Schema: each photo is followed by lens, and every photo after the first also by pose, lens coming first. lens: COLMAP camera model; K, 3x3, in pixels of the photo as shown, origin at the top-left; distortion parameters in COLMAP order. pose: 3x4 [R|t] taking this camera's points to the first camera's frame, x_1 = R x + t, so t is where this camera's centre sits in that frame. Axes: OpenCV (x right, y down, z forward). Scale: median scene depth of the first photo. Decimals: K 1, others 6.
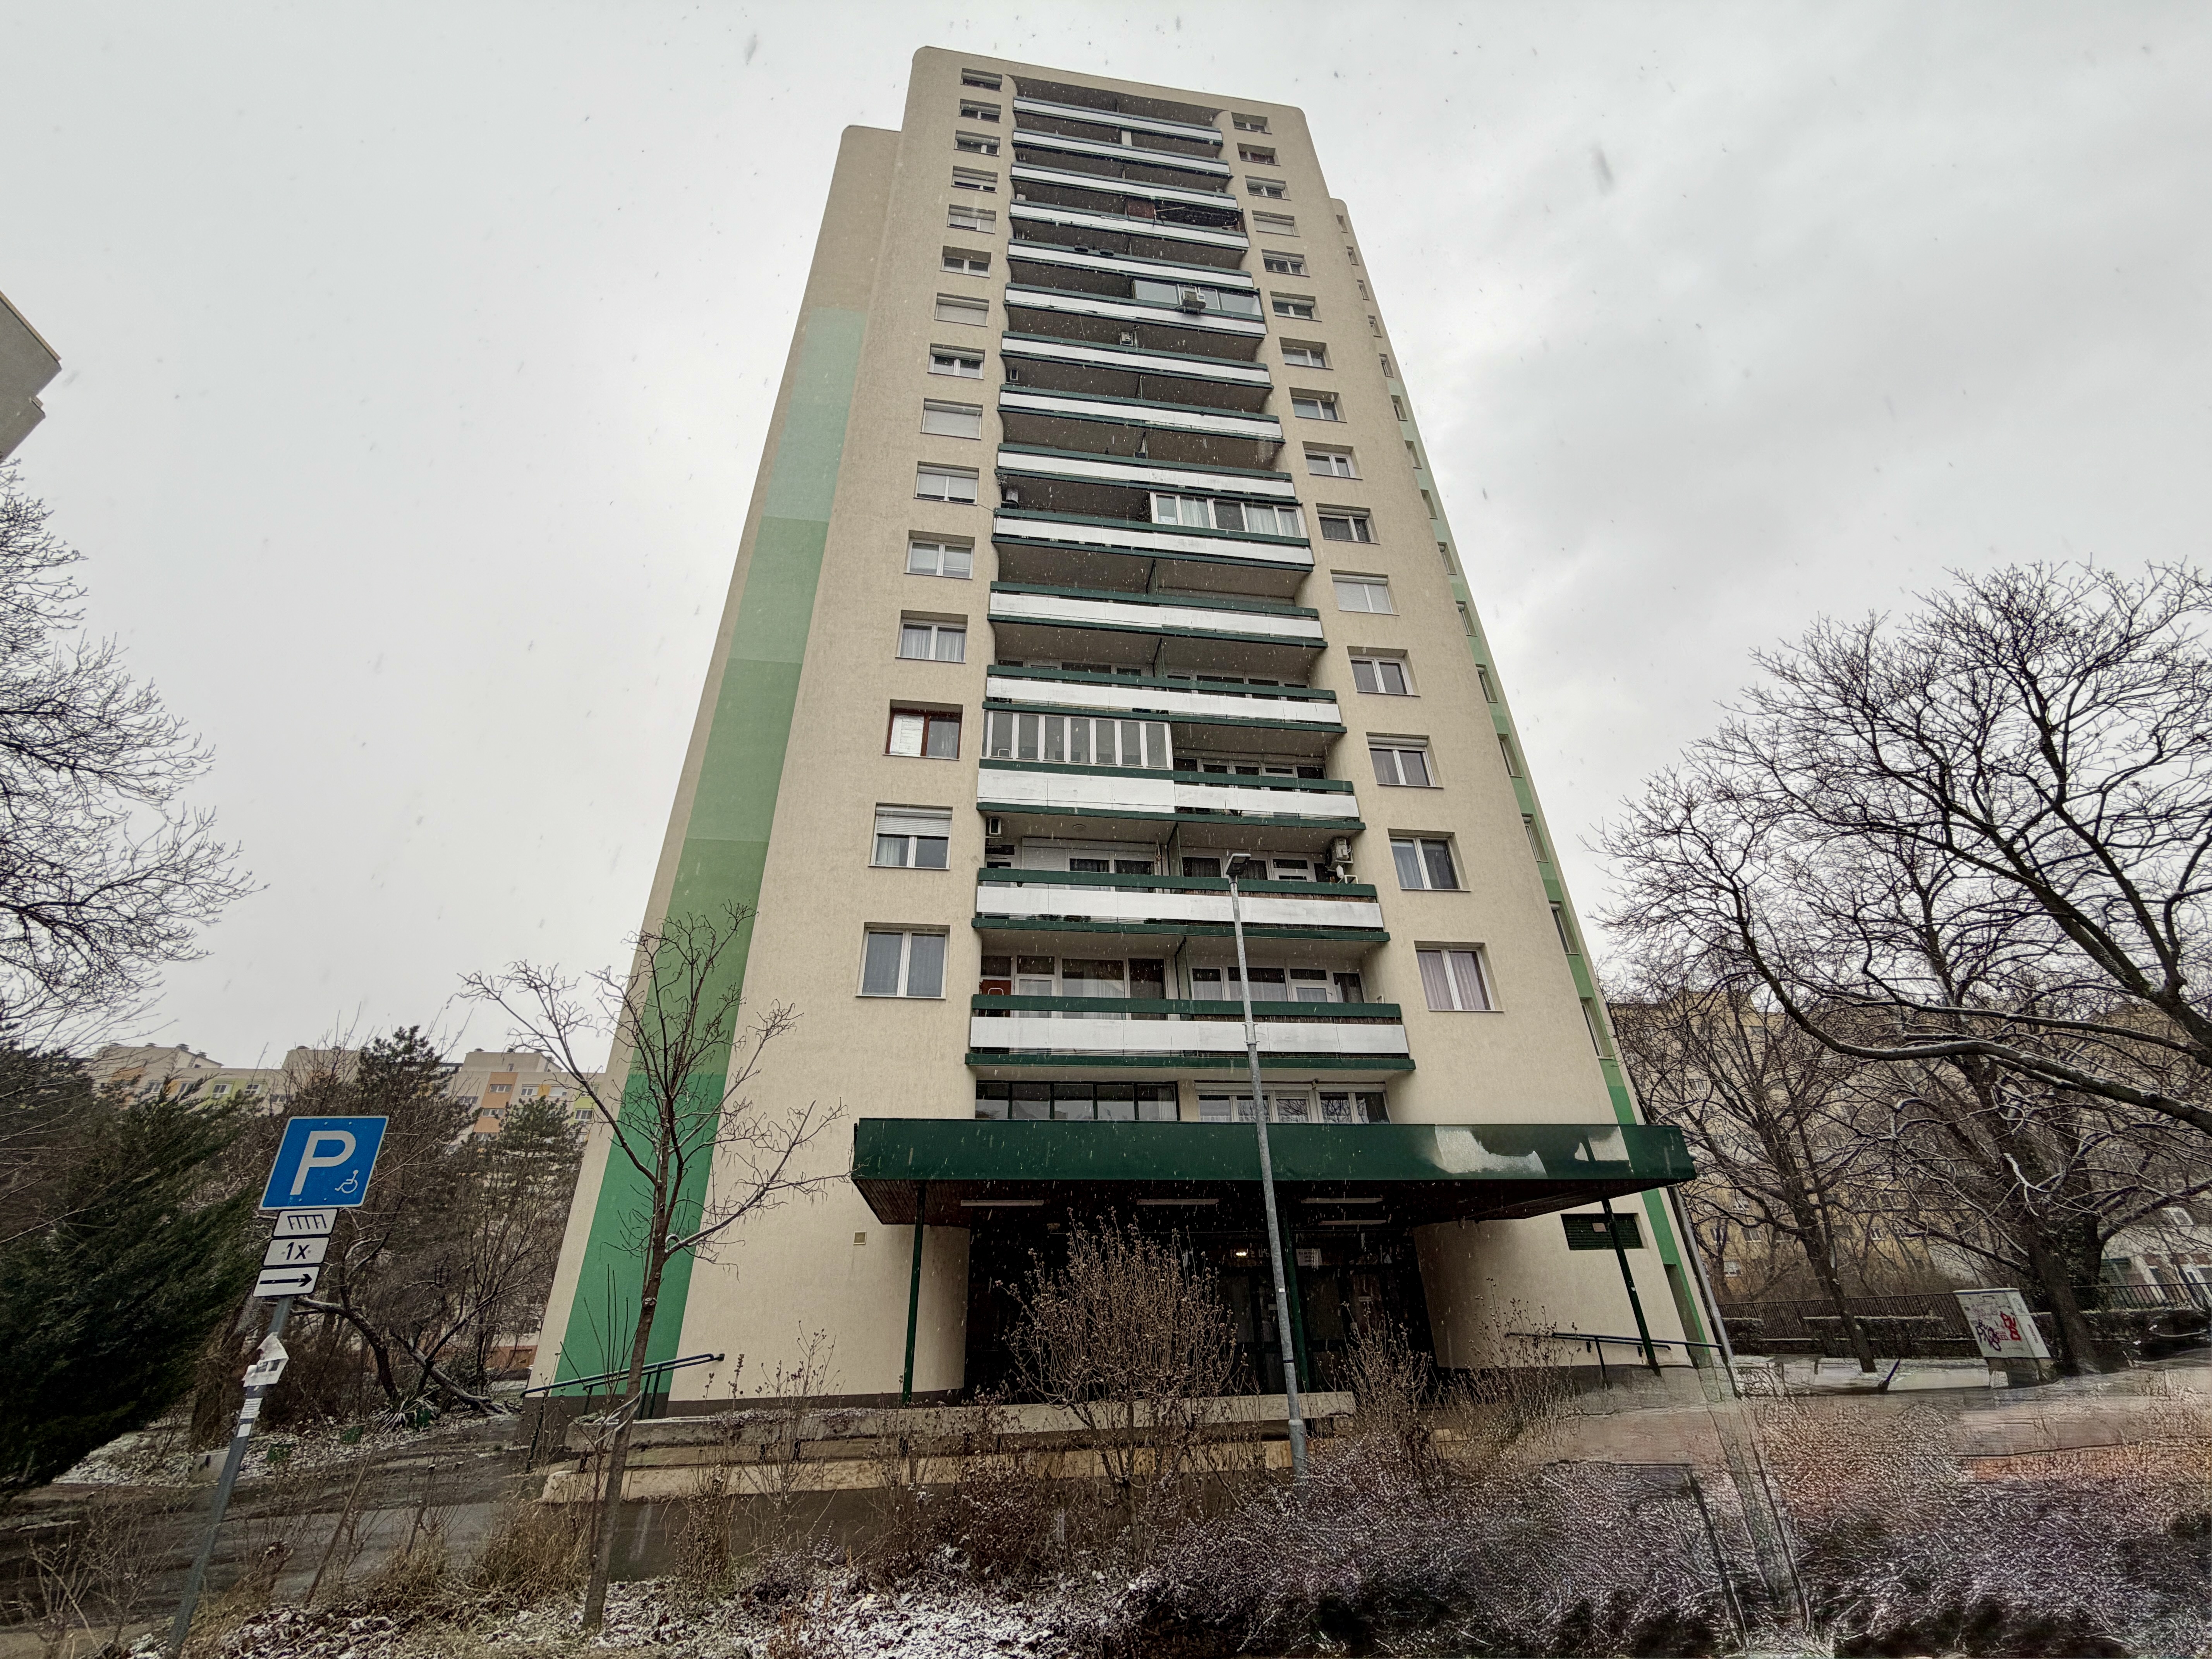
lens RADIAL K [[878.9, 0, 1106.0], [0, 878.9, 829.5], [0, 0, 1]] dist [0.001188, -0.000066]
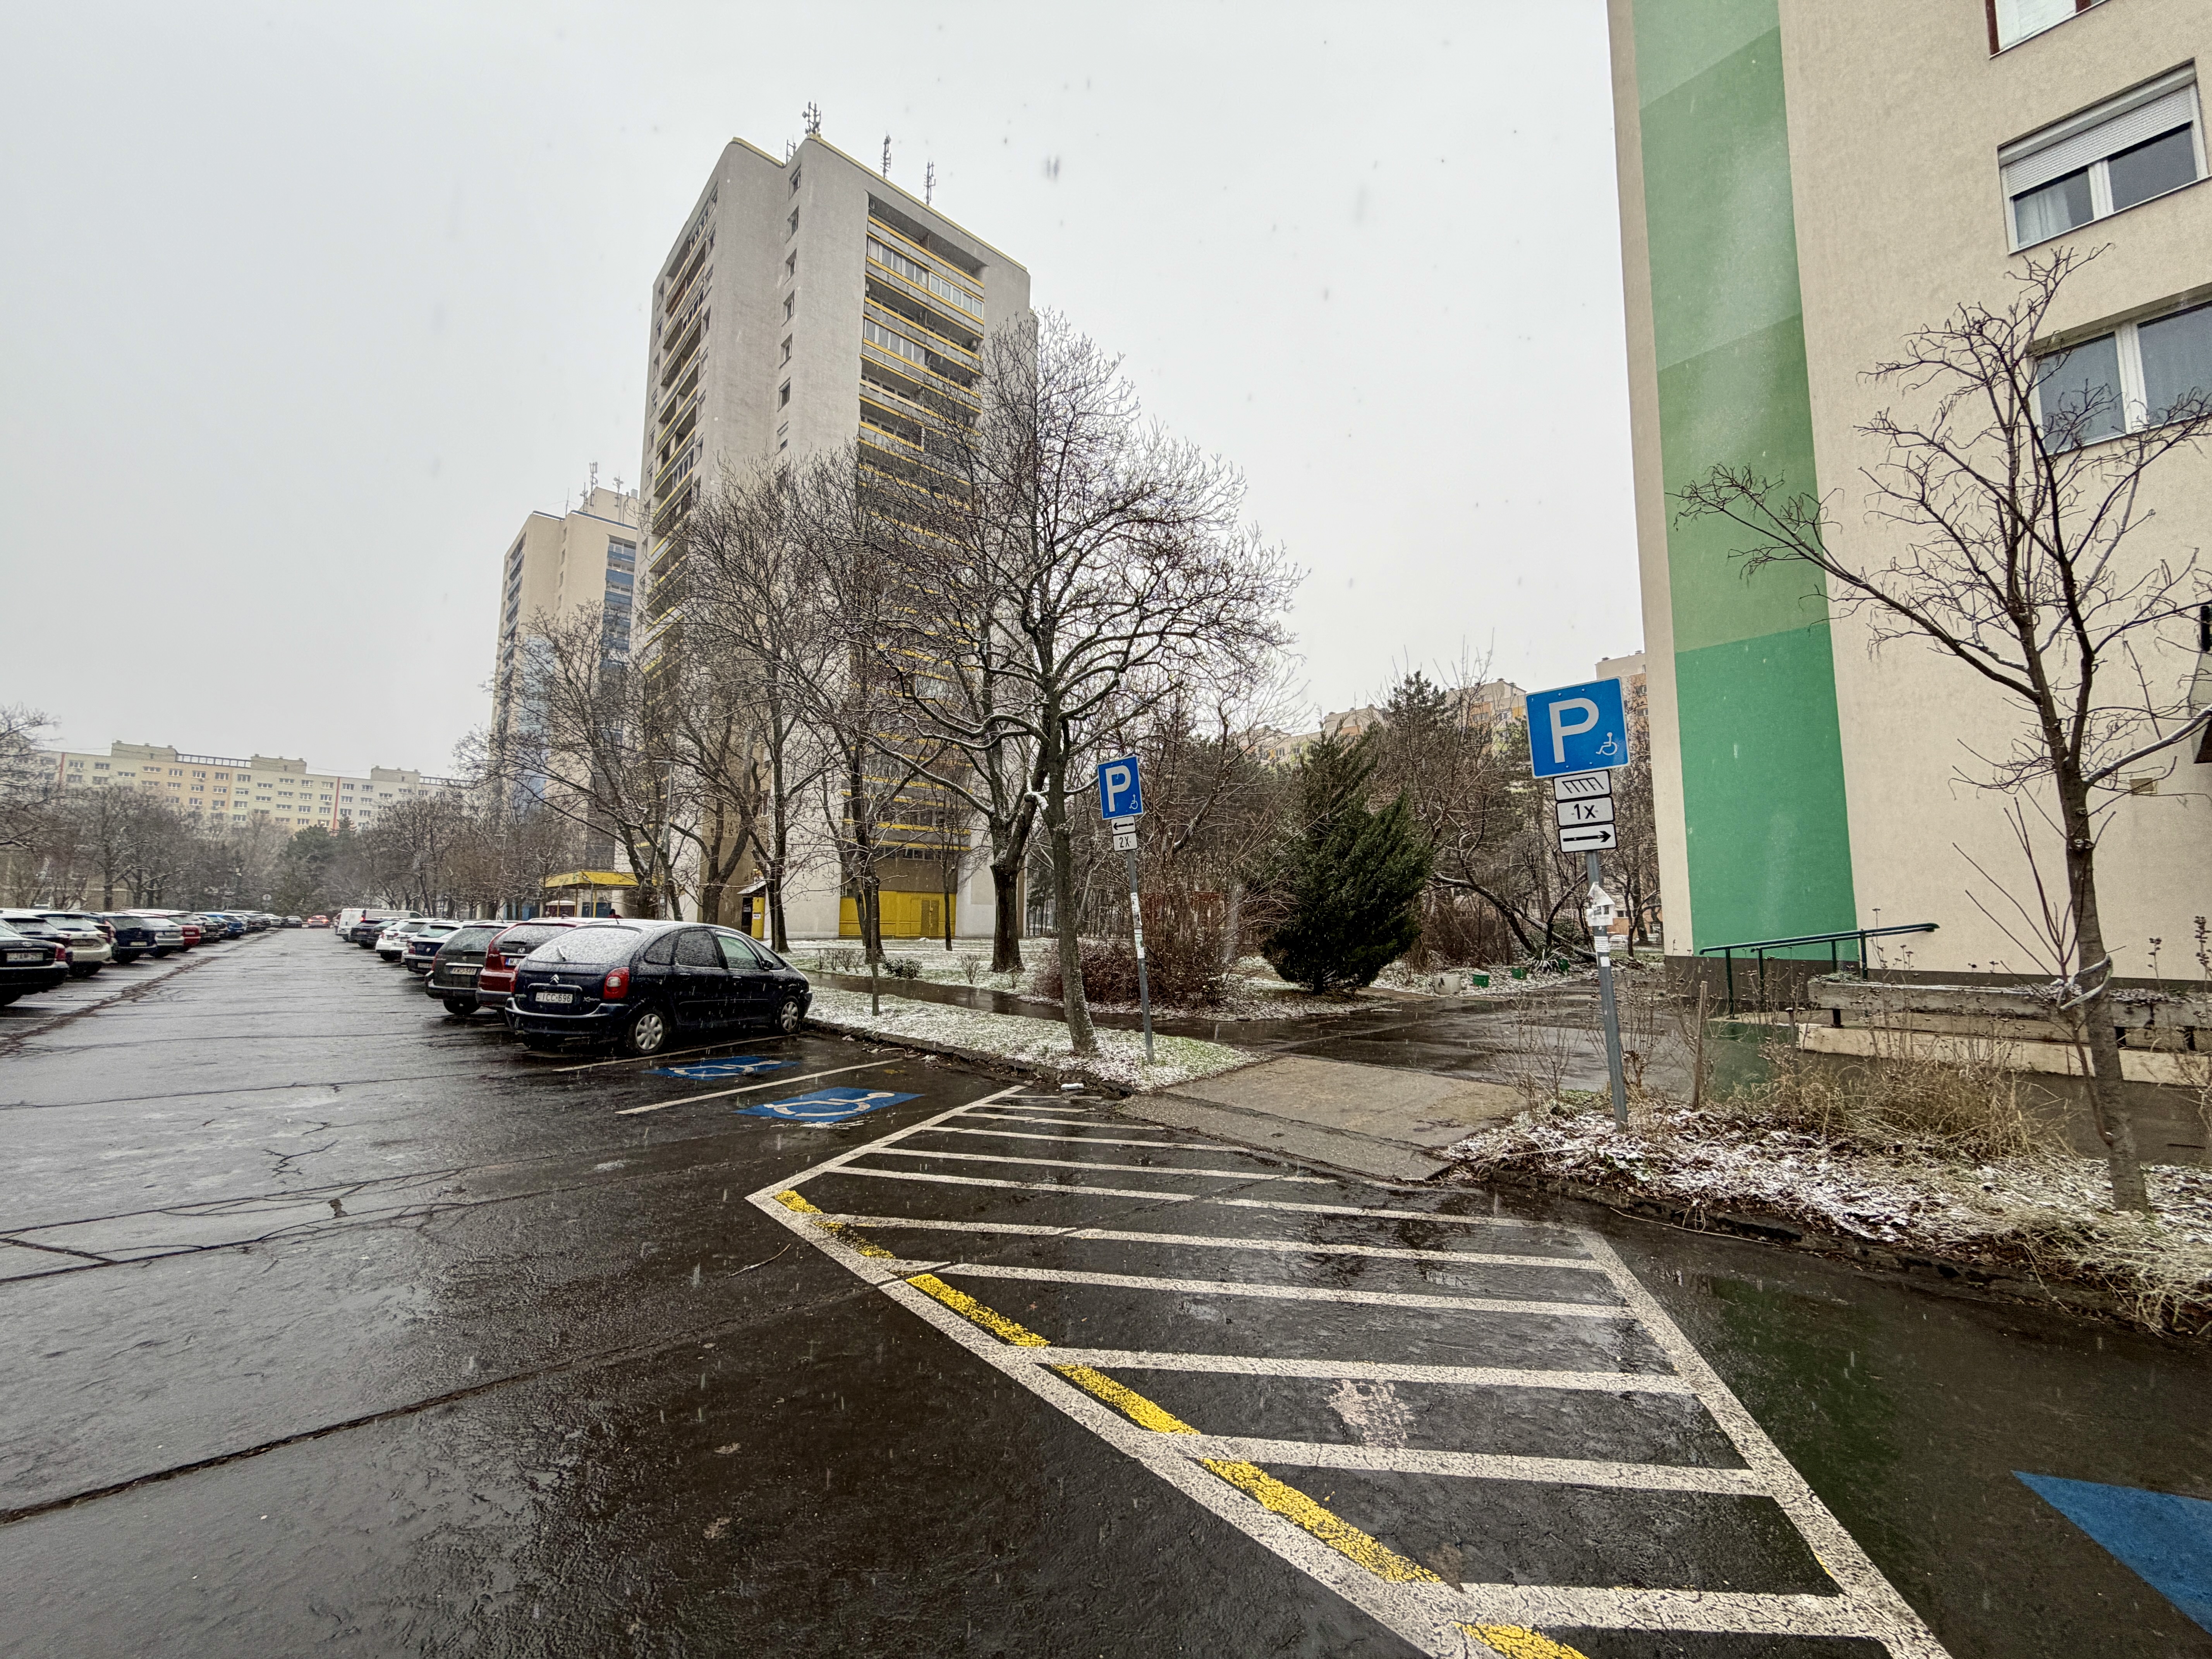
lens RADIAL K [[878.9, 0, 1106.0], [0, 878.9, 829.5], [0, 0, 1]] dist [0.001188, -0.000066]
pose [[0.555166, -0.057692, -0.829736, -0.169964], [0.396304, 0.895418, 0.202903, 0.033411], [0.731255, -0.441473, 0.519969, 0.029617]]
